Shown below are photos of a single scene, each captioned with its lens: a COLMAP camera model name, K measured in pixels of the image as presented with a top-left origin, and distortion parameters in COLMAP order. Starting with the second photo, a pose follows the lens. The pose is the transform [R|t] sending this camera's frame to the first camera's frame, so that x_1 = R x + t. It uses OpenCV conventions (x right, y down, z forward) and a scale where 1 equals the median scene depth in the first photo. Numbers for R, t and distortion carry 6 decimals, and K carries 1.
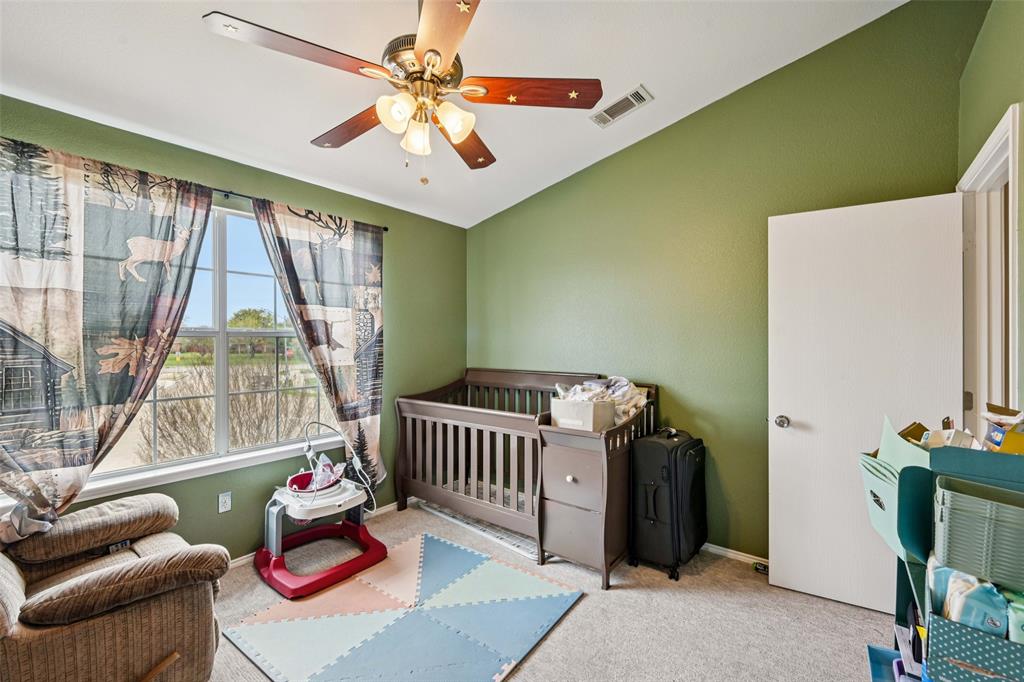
lens RADIAL K [[445.3, 0, 512.0], [0, 445.3, 341.0], [0, 0, 1]] dist [0.001133, 0.000225]
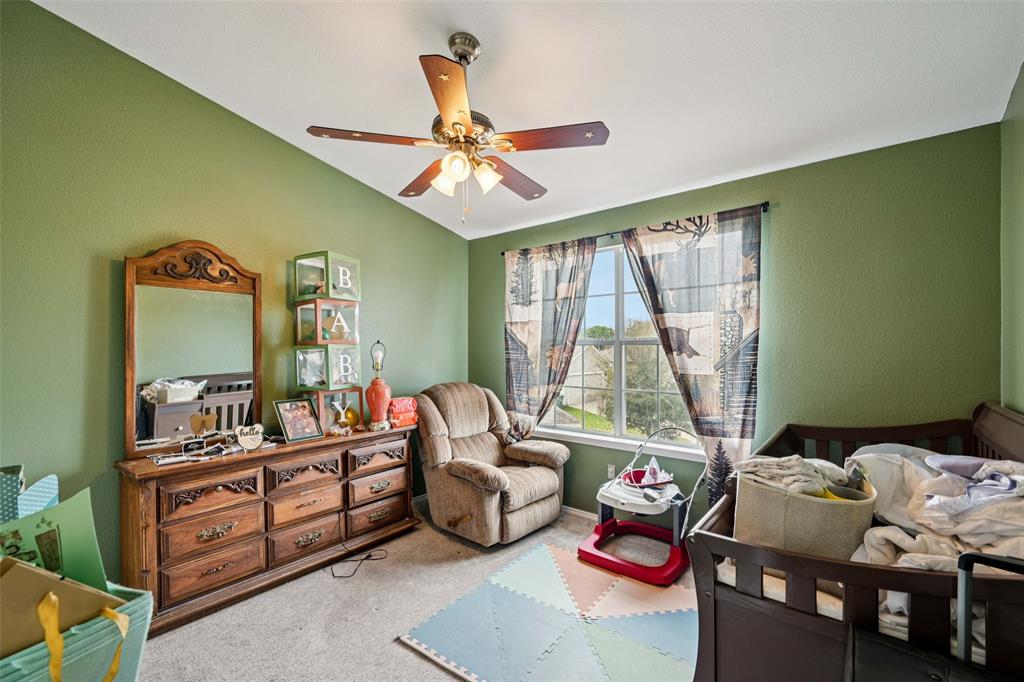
lens RADIAL K [[438.7, 0, 512.4], [0, 438.7, 348.6], [0, 0, 1]] dist [0.000574, 0.000181]
pose [[-0.036137, -0.002080, -0.999345, 0.556960], [-0.001160, 0.999997, -0.002039, 0.003528], [0.999346, 0.001086, -0.036140, 0.651415]]
